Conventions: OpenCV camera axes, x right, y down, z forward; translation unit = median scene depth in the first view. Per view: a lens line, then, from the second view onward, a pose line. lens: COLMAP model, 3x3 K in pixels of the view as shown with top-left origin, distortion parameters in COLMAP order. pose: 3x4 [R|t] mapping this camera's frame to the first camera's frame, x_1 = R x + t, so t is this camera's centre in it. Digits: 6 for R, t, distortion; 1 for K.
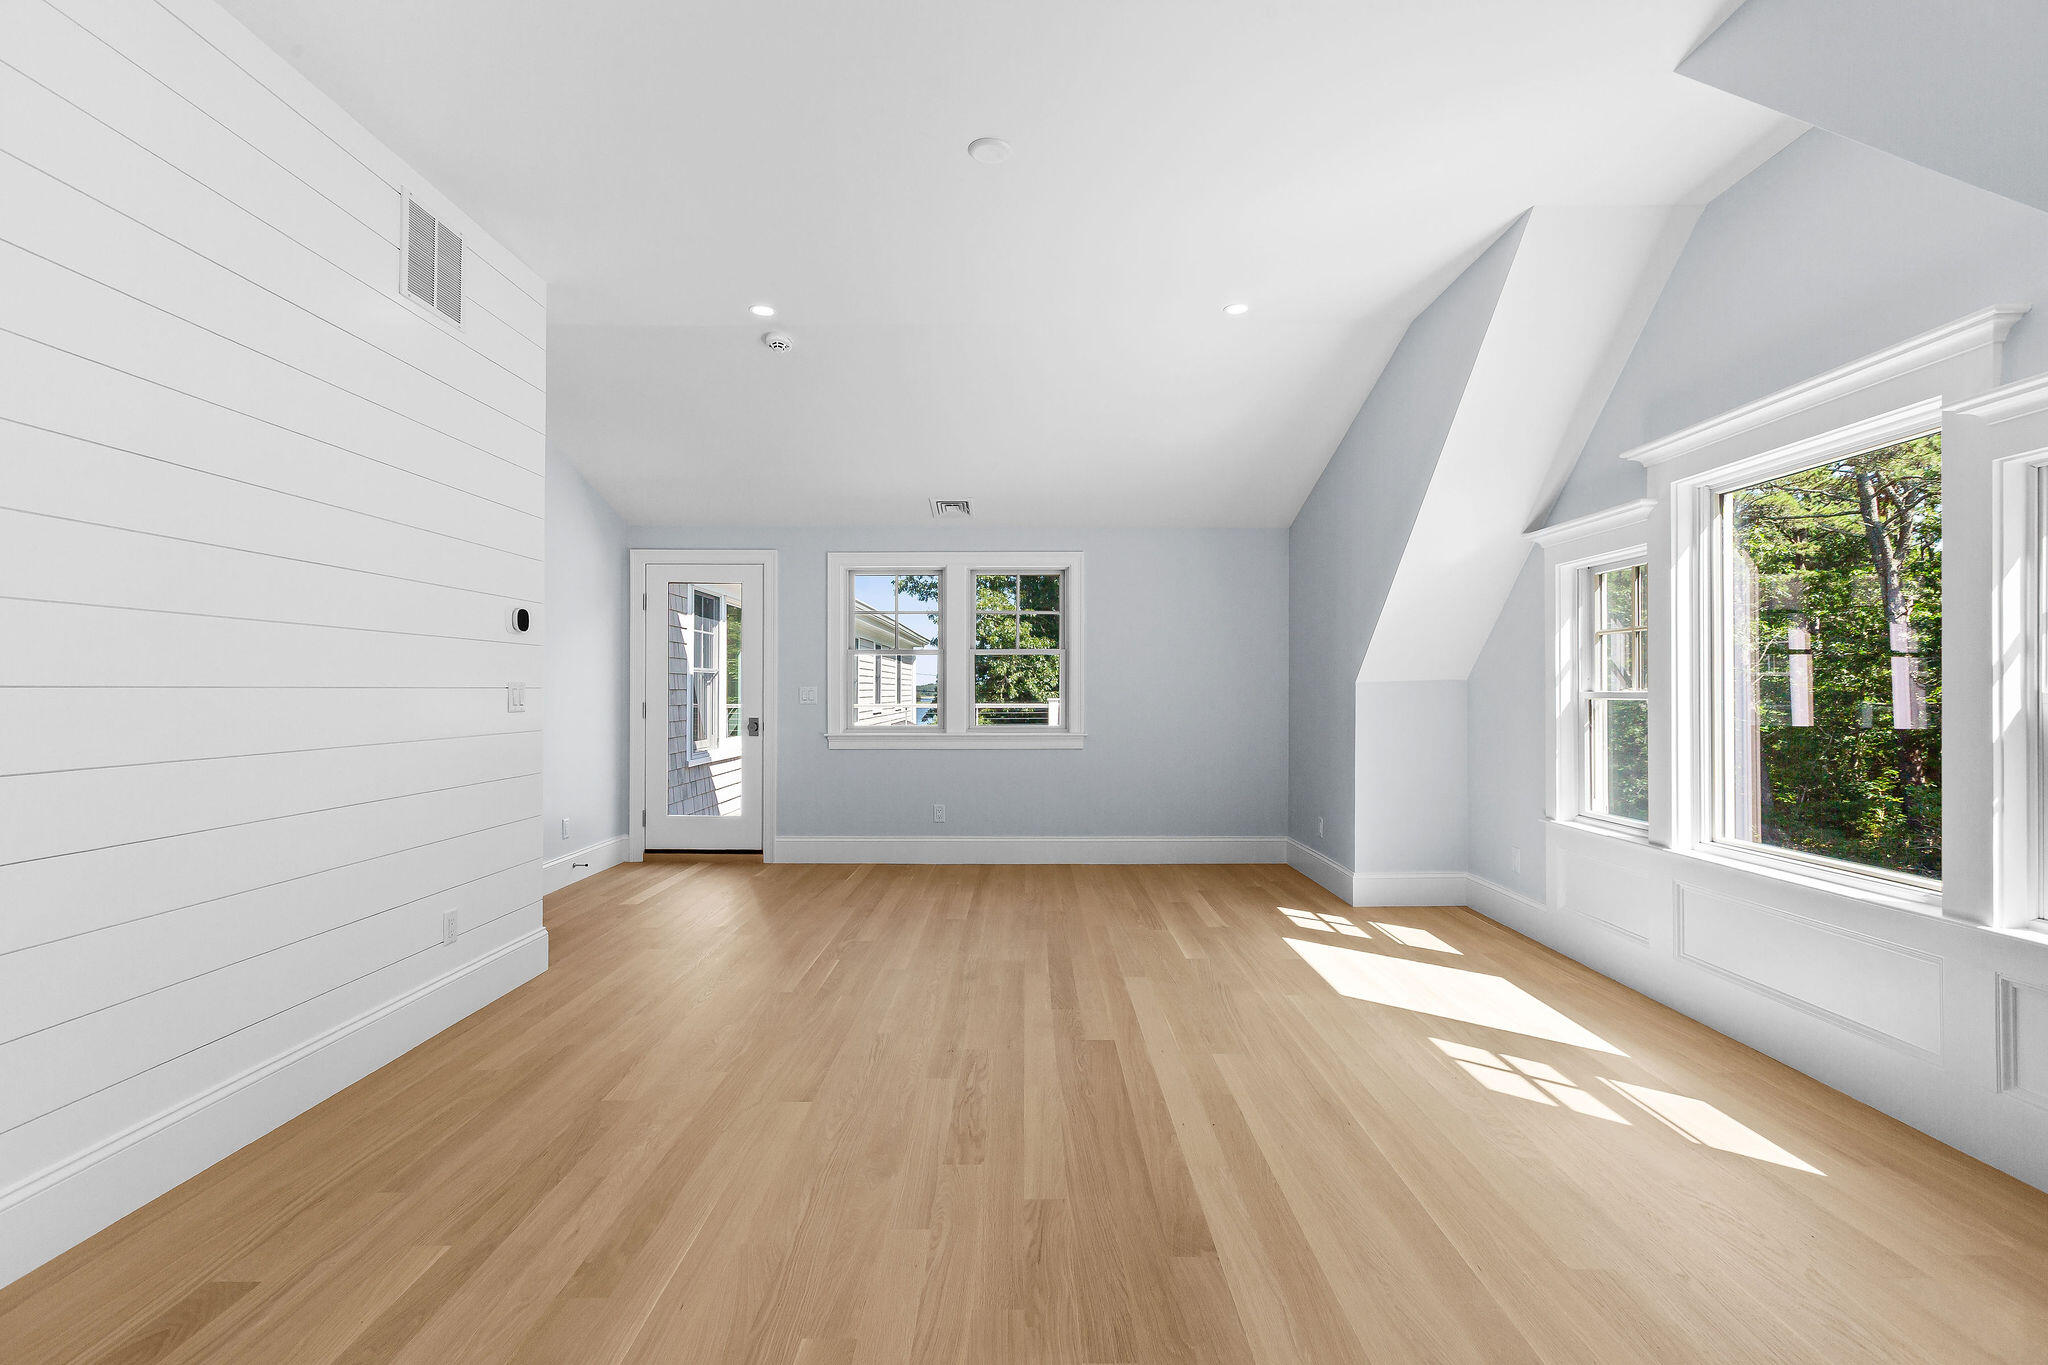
lens RADIAL K [[932.5, 0, 1021.7], [0, 932.5, 683.7], [0, 0, 1]] dist [0.005089, -0.000620]
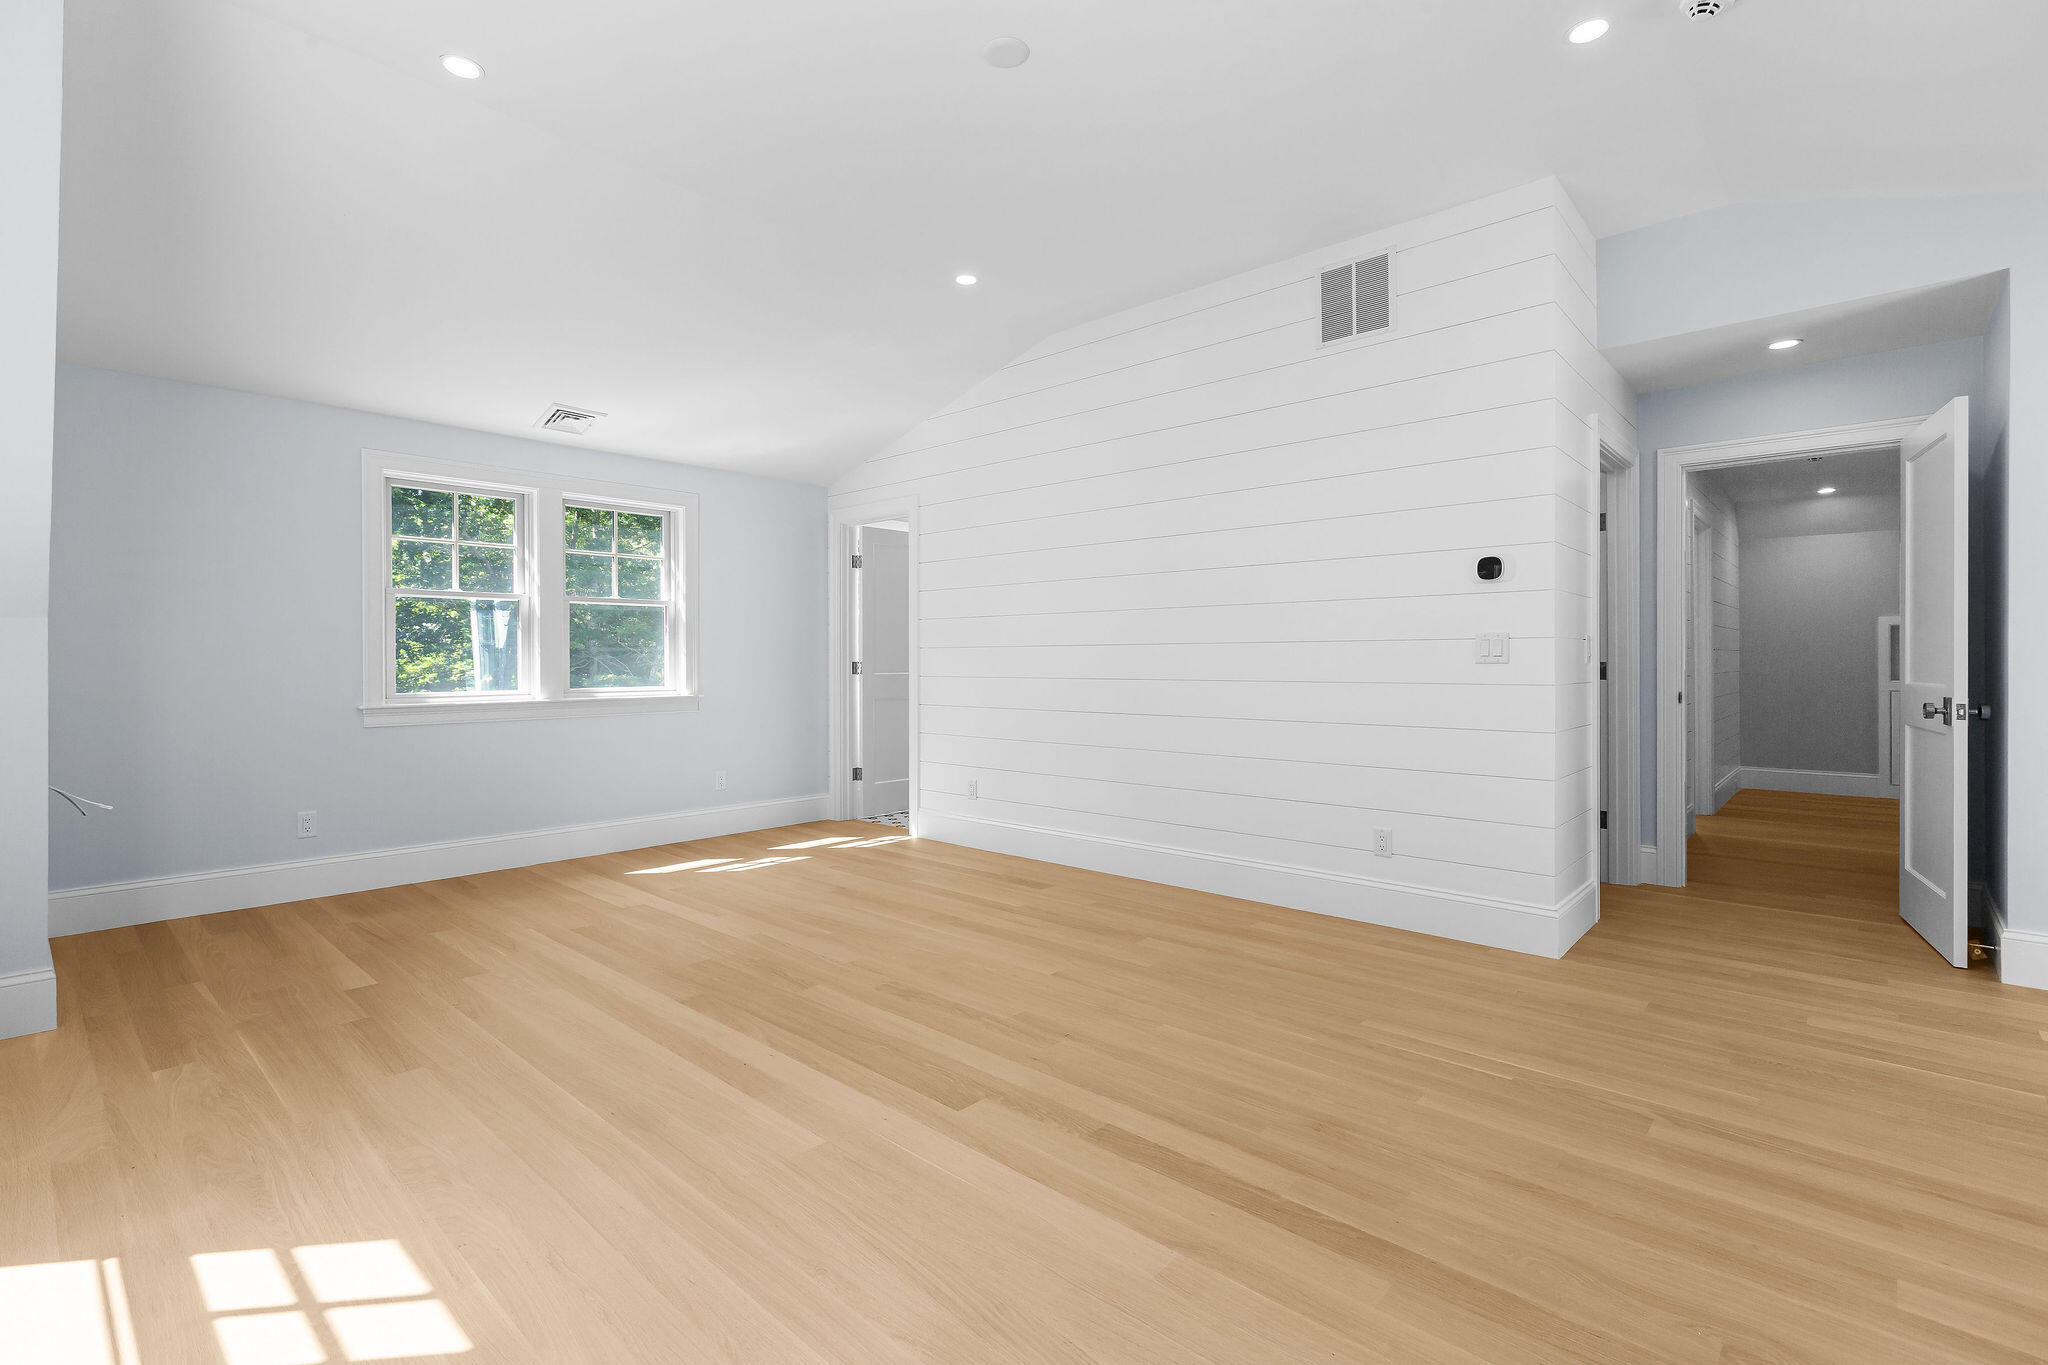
lens RADIAL K [[932.5, 0, 1009.9], [0, 932.5, 668.5], [0, 0, 1]] dist [0.005089, -0.000620]
pose [[-0.673526, 0.001981, -0.739161, 0.670226], [0.003680, 0.999993, -0.000673, 0.044669], [0.739155, -0.003174, -0.673528, 1.678800]]
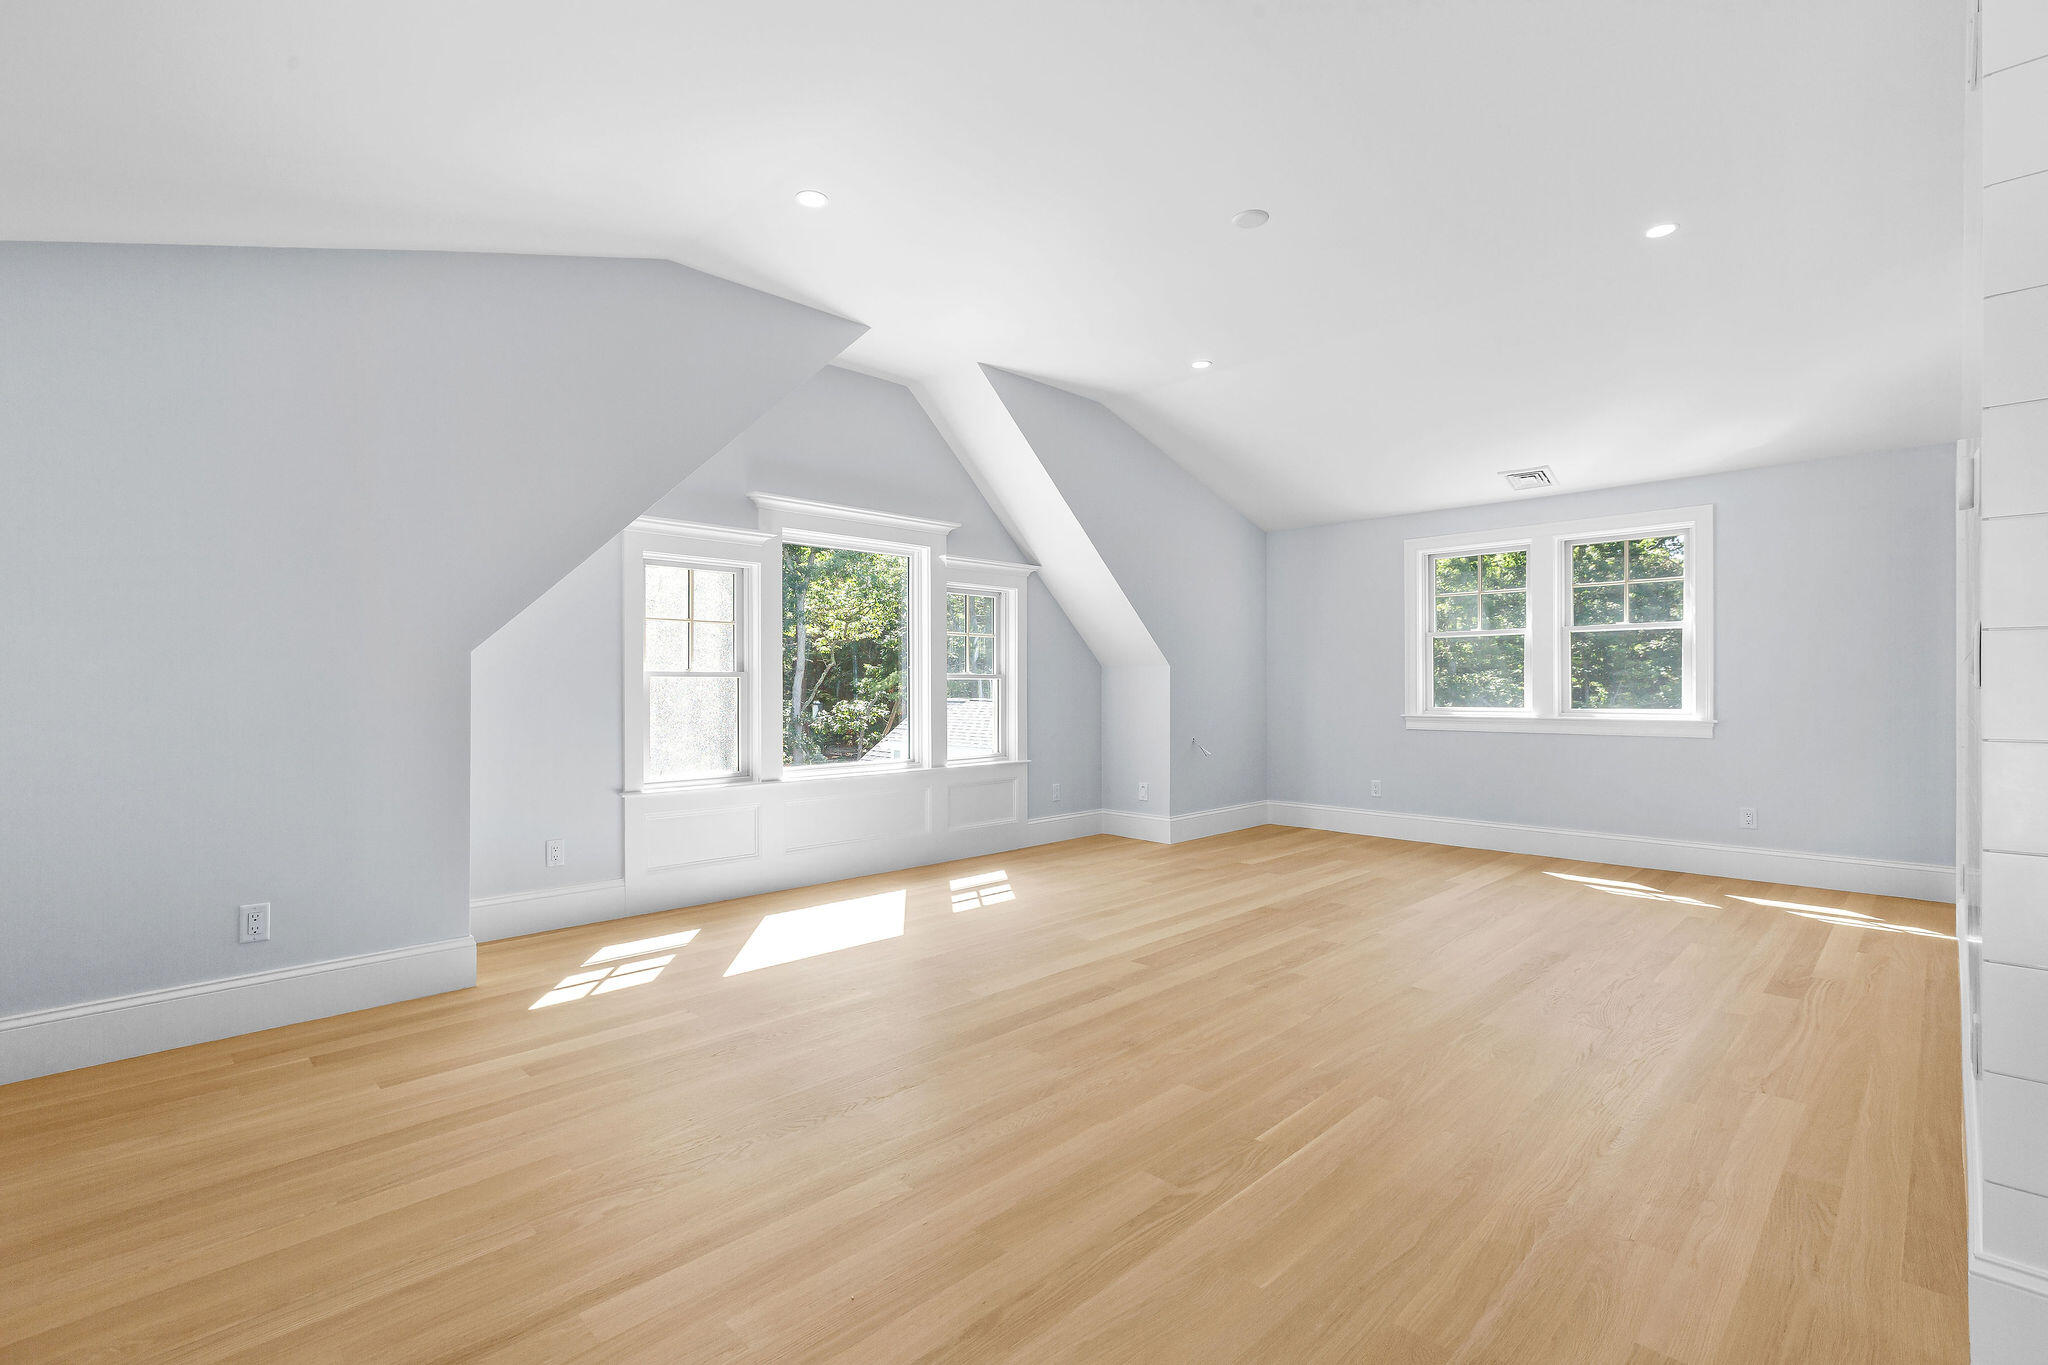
lens RADIAL K [[932.5, 0, 1011.7], [0, 932.5, 684.1], [0, 0, 1]] dist [0.005089, -0.000620]
pose [[-0.708217, 0.000848, 0.705994, -0.692312], [-0.006985, 0.999942, -0.008209, 0.048904], [-0.705960, -0.010745, -0.708170, 2.147287]]
